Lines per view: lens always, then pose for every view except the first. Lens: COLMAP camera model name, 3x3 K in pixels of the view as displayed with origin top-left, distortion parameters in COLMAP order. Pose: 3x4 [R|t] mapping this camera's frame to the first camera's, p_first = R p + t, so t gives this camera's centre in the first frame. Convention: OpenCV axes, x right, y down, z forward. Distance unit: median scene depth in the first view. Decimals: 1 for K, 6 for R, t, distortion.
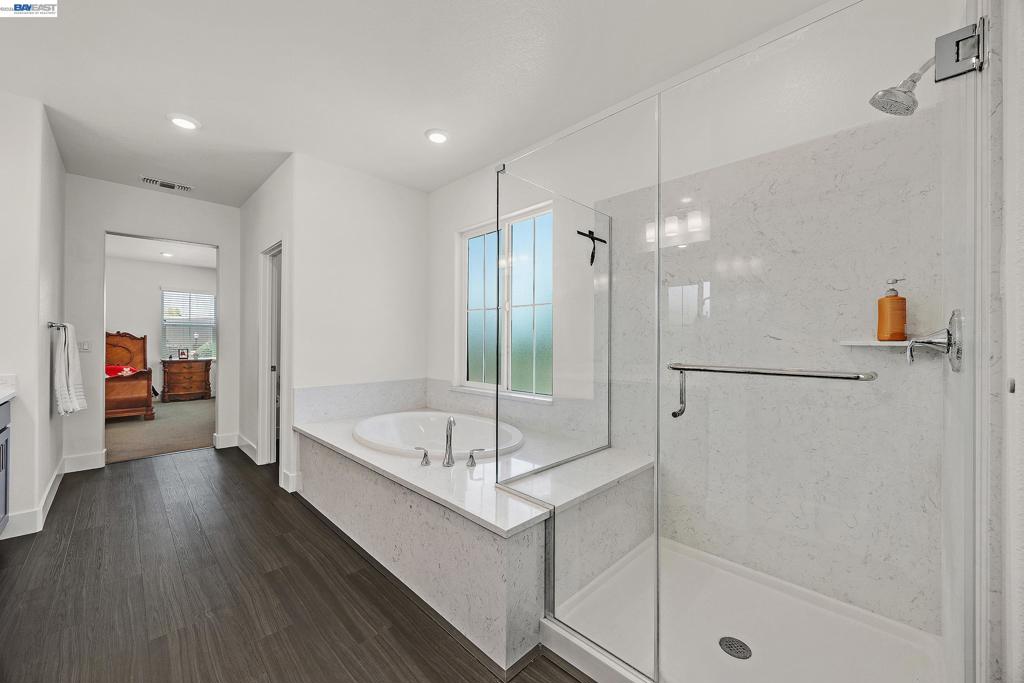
lens RADIAL K [[391.8, 0, 505.5], [0, 391.8, 340.0], [0, 0, 1]] dist [0.001603, 0.000227]
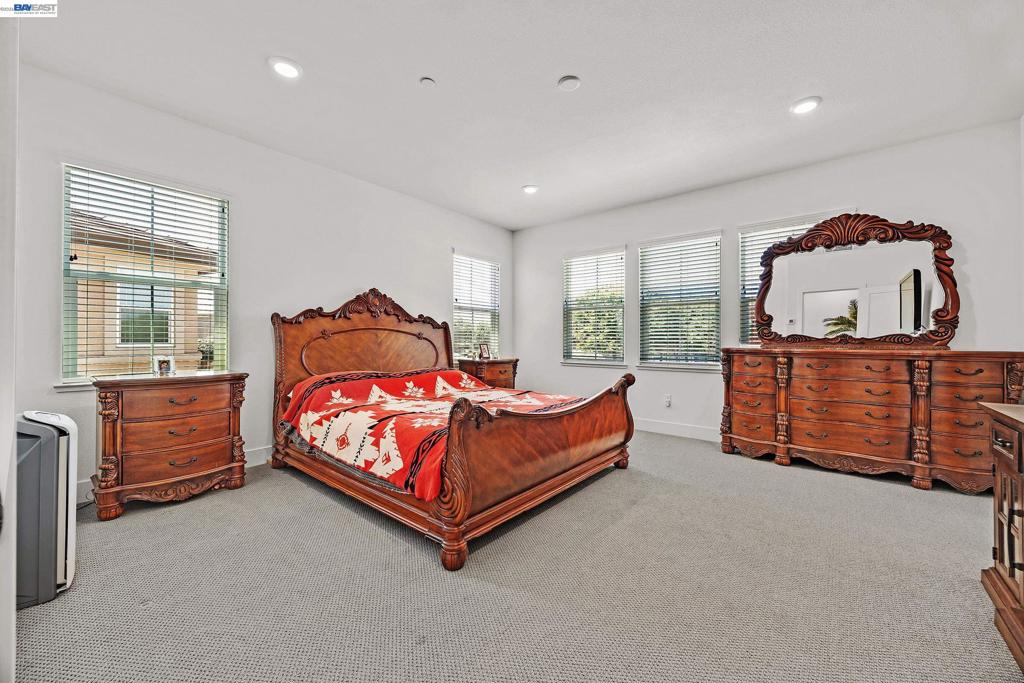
lens RADIAL K [[391.8, 0, 512.9], [0, 391.8, 335.4], [0, 0, 1]] dist [0.001603, 0.000227]
pose [[0.995040, -0.000965, 0.099472, -0.895496], [0.001714, 0.999971, -0.007444, 0.015766], [-0.099462, 0.007577, 0.995012, 0.367242]]
